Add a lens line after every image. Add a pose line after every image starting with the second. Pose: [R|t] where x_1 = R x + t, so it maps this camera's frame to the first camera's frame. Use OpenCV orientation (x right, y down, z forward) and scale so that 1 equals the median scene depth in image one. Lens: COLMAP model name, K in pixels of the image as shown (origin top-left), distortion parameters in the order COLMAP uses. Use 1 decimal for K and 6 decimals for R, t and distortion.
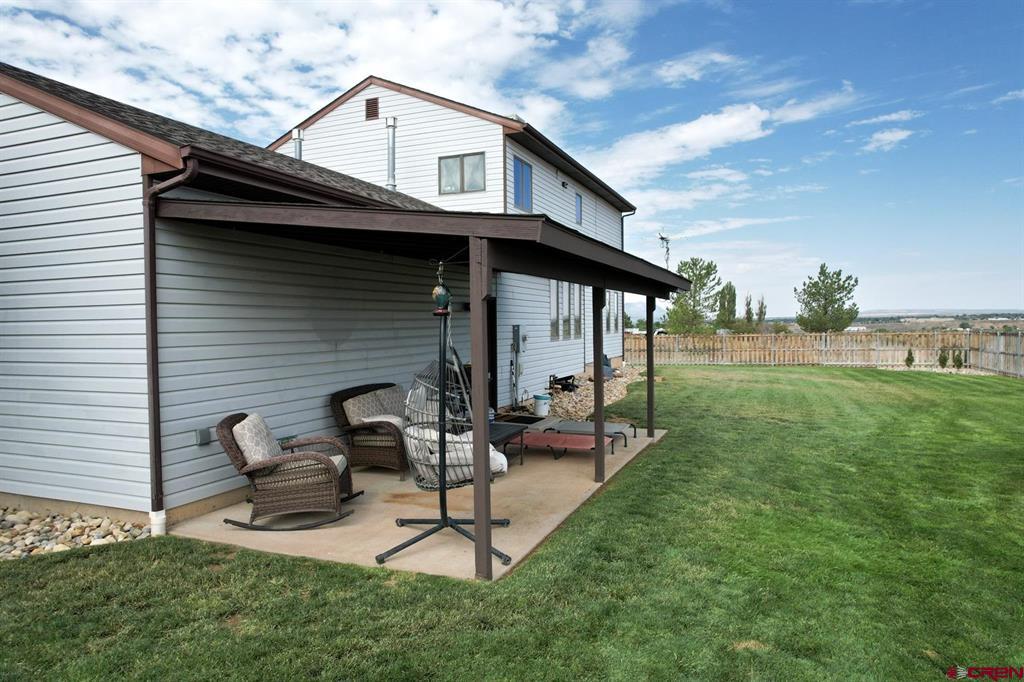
lens RADIAL K [[650.3, 0, 512.0], [0, 650.3, 341.0], [0, 0, 1]] dist [-0.068959, 0.047440]
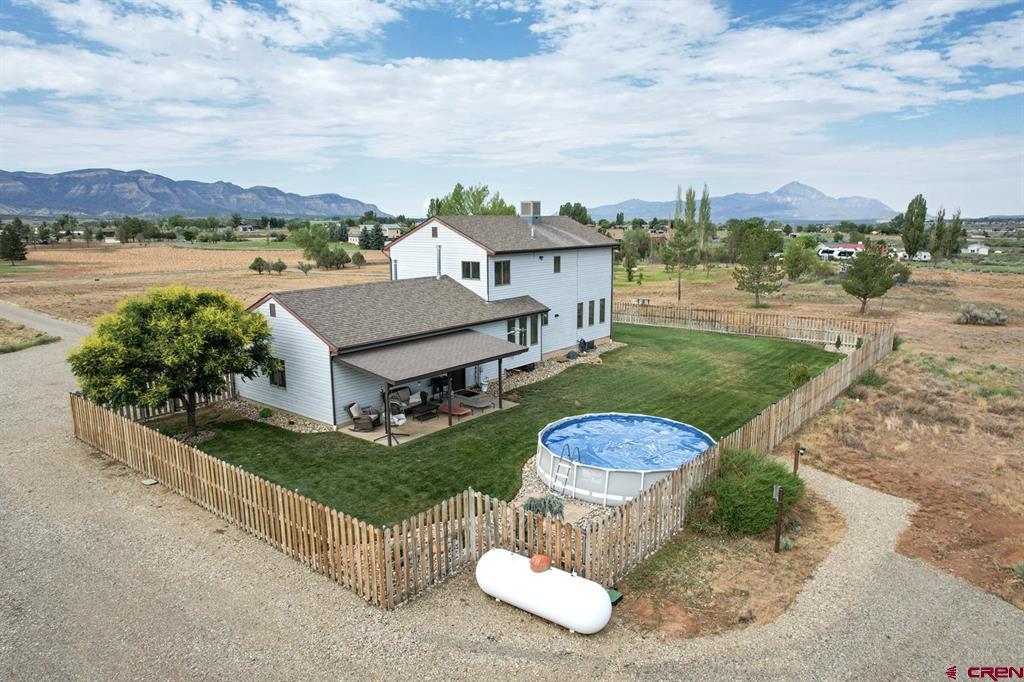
lens RADIAL K [[650.3, 0, 512.0], [0, 650.3, 341.0], [0, 0, 1]] dist [-0.068959, 0.047440]
pose [[0.956626, 0.058039, -0.285479, 1.893298], [-0.010731, 0.986308, 0.164561, -1.076714], [0.291121, -0.154360, 0.944151, -2.829096]]
